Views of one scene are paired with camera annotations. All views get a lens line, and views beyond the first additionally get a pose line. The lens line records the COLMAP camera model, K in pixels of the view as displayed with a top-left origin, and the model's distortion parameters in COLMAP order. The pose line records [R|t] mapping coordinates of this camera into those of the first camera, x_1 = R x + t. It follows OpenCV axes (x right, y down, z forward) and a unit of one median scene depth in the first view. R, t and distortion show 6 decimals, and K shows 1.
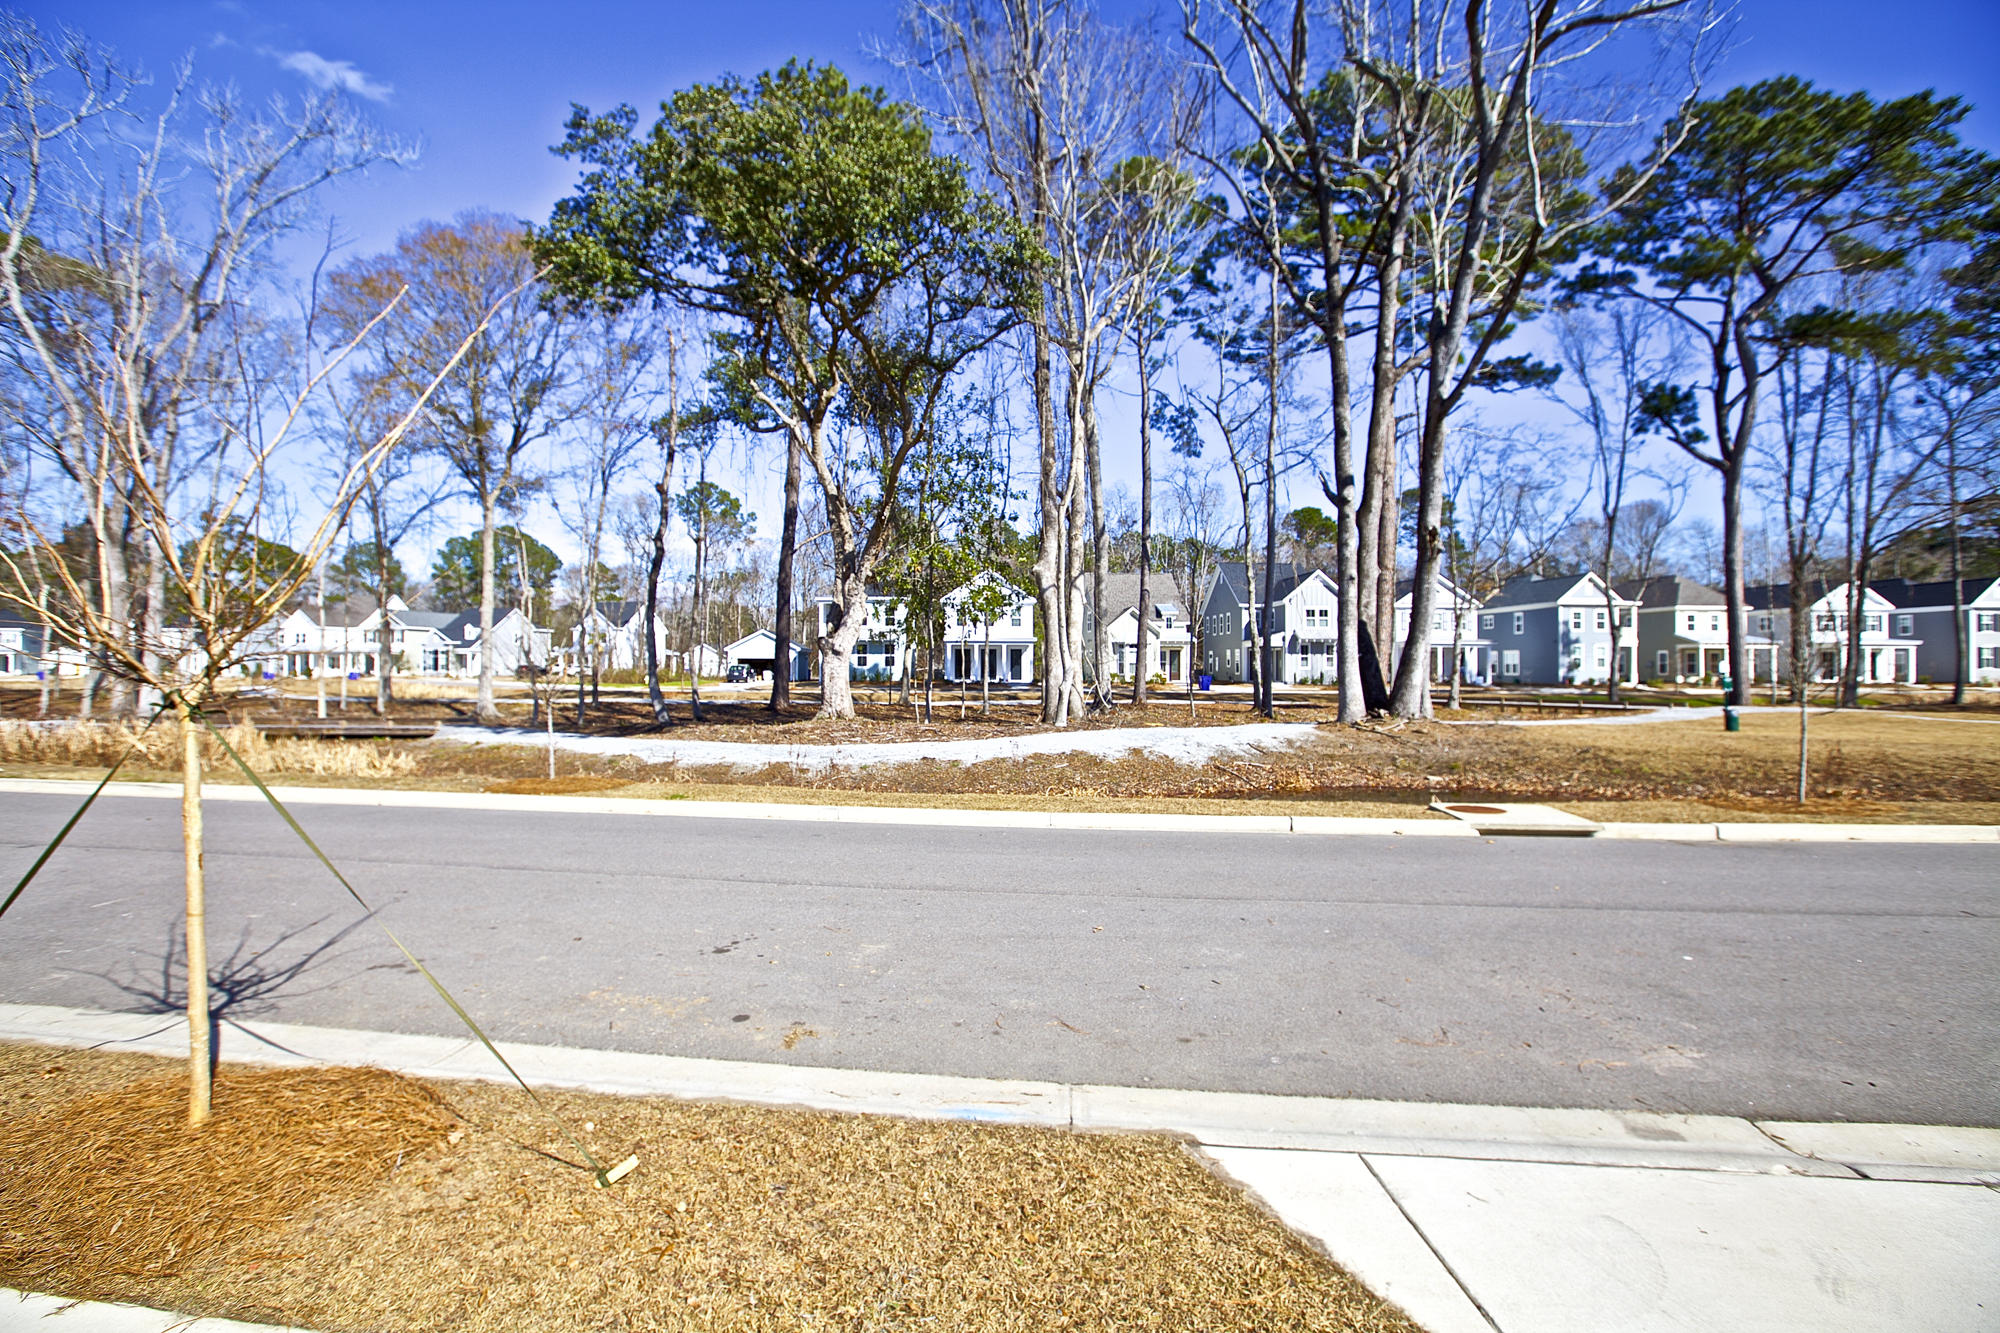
lens RADIAL K [[918.2, 0, 1016.6], [0, 918.2, 633.1], [0, 0, 1]] dist [-0.039568, 0.011796]
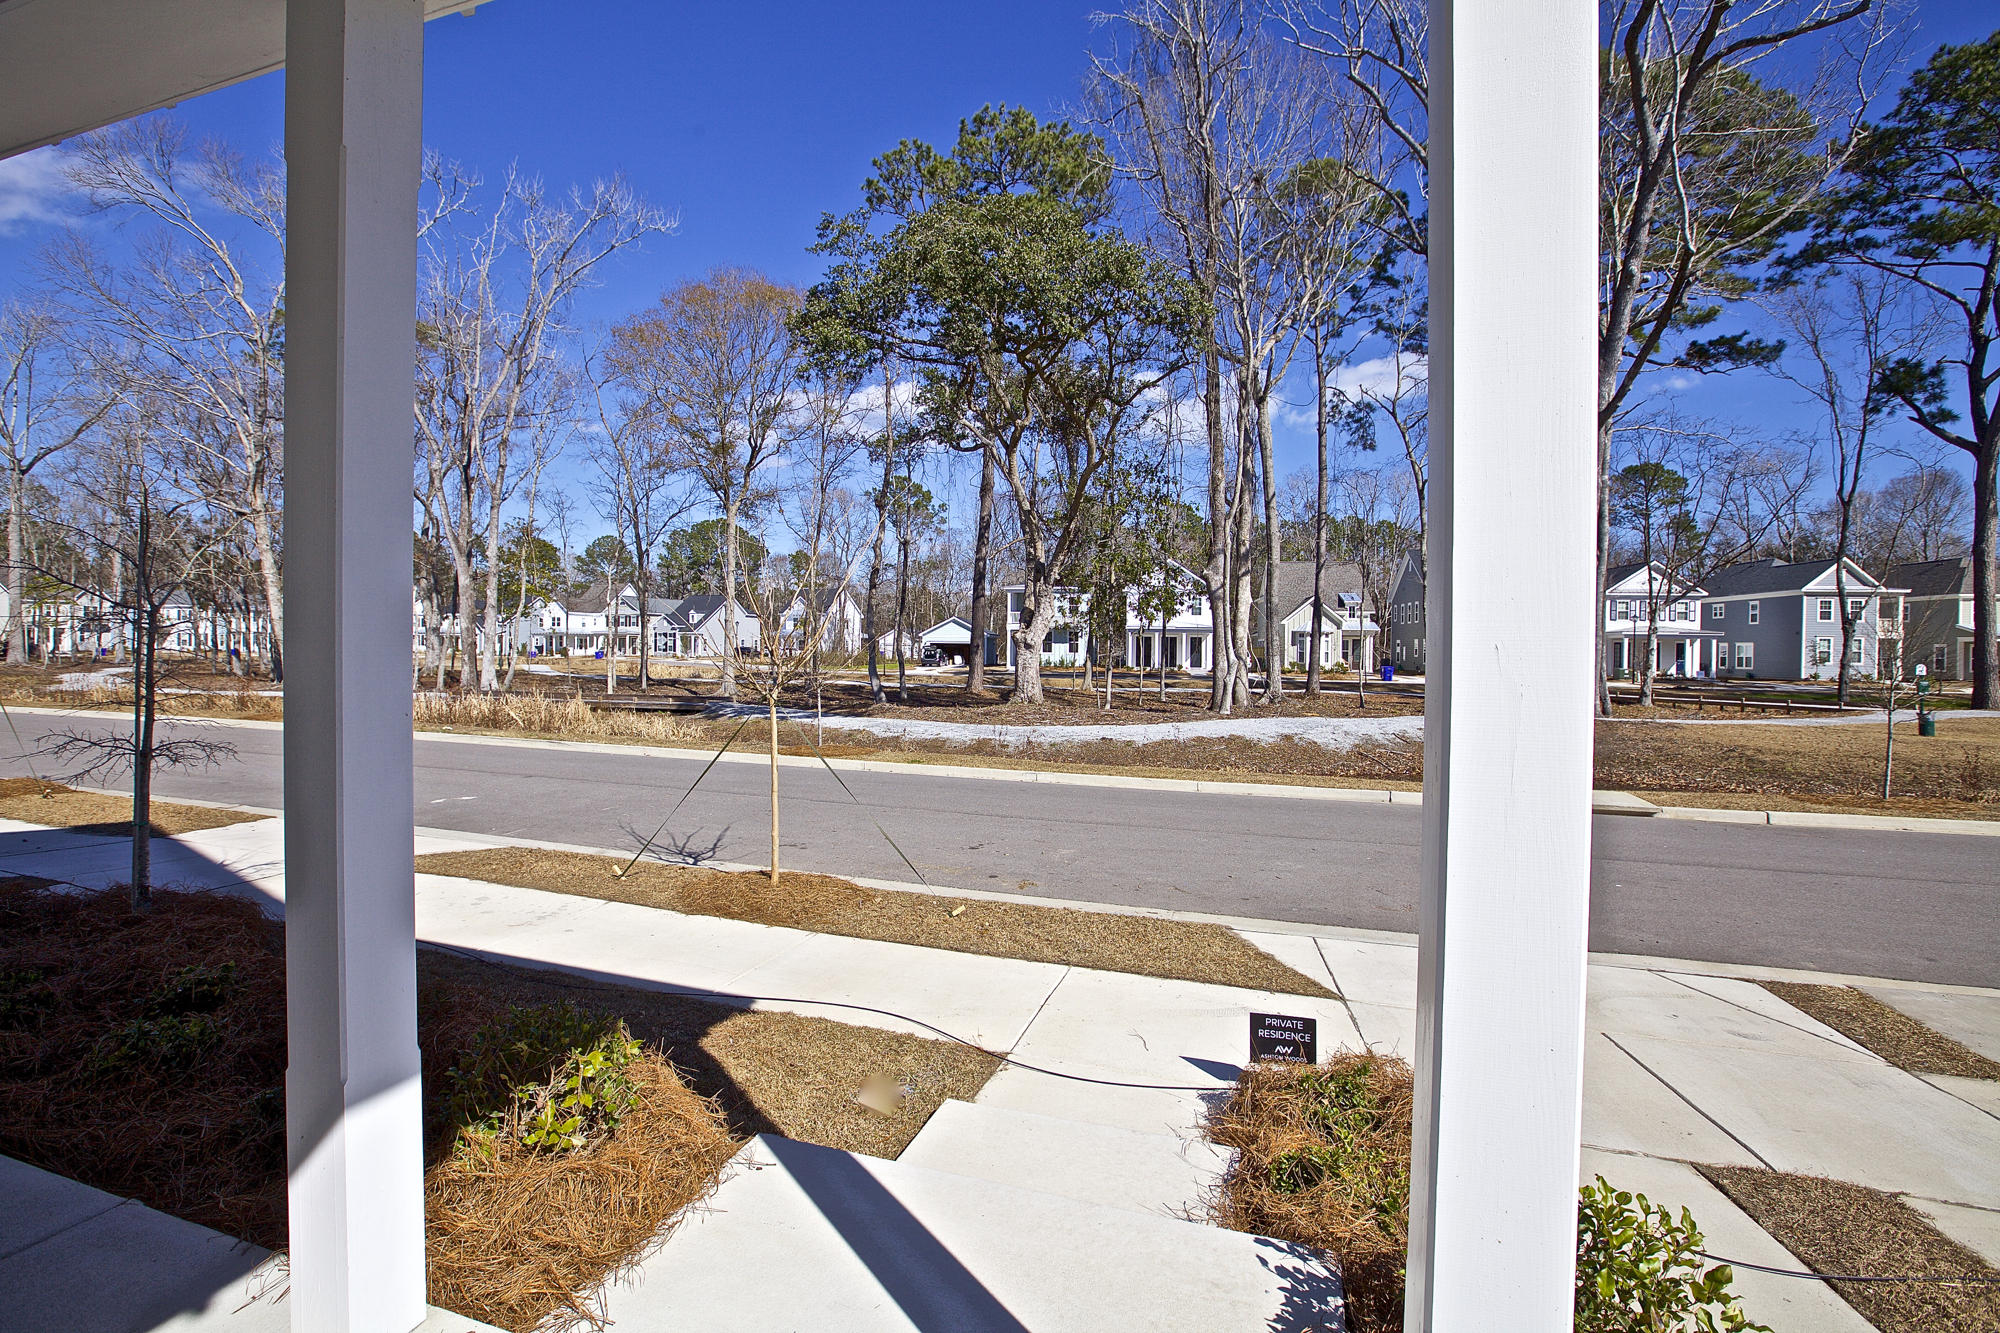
lens RADIAL K [[918.2, 0, 998.5], [0, 918.2, 664.3], [0, 0, 1]] dist [-0.039568, 0.011796]
pose [[0.976333, 0.011465, -0.215967, 0.013251], [-0.000252, 0.998653, 0.051878, -0.012342], [0.216271, -0.050596, 0.975021, -0.107558]]
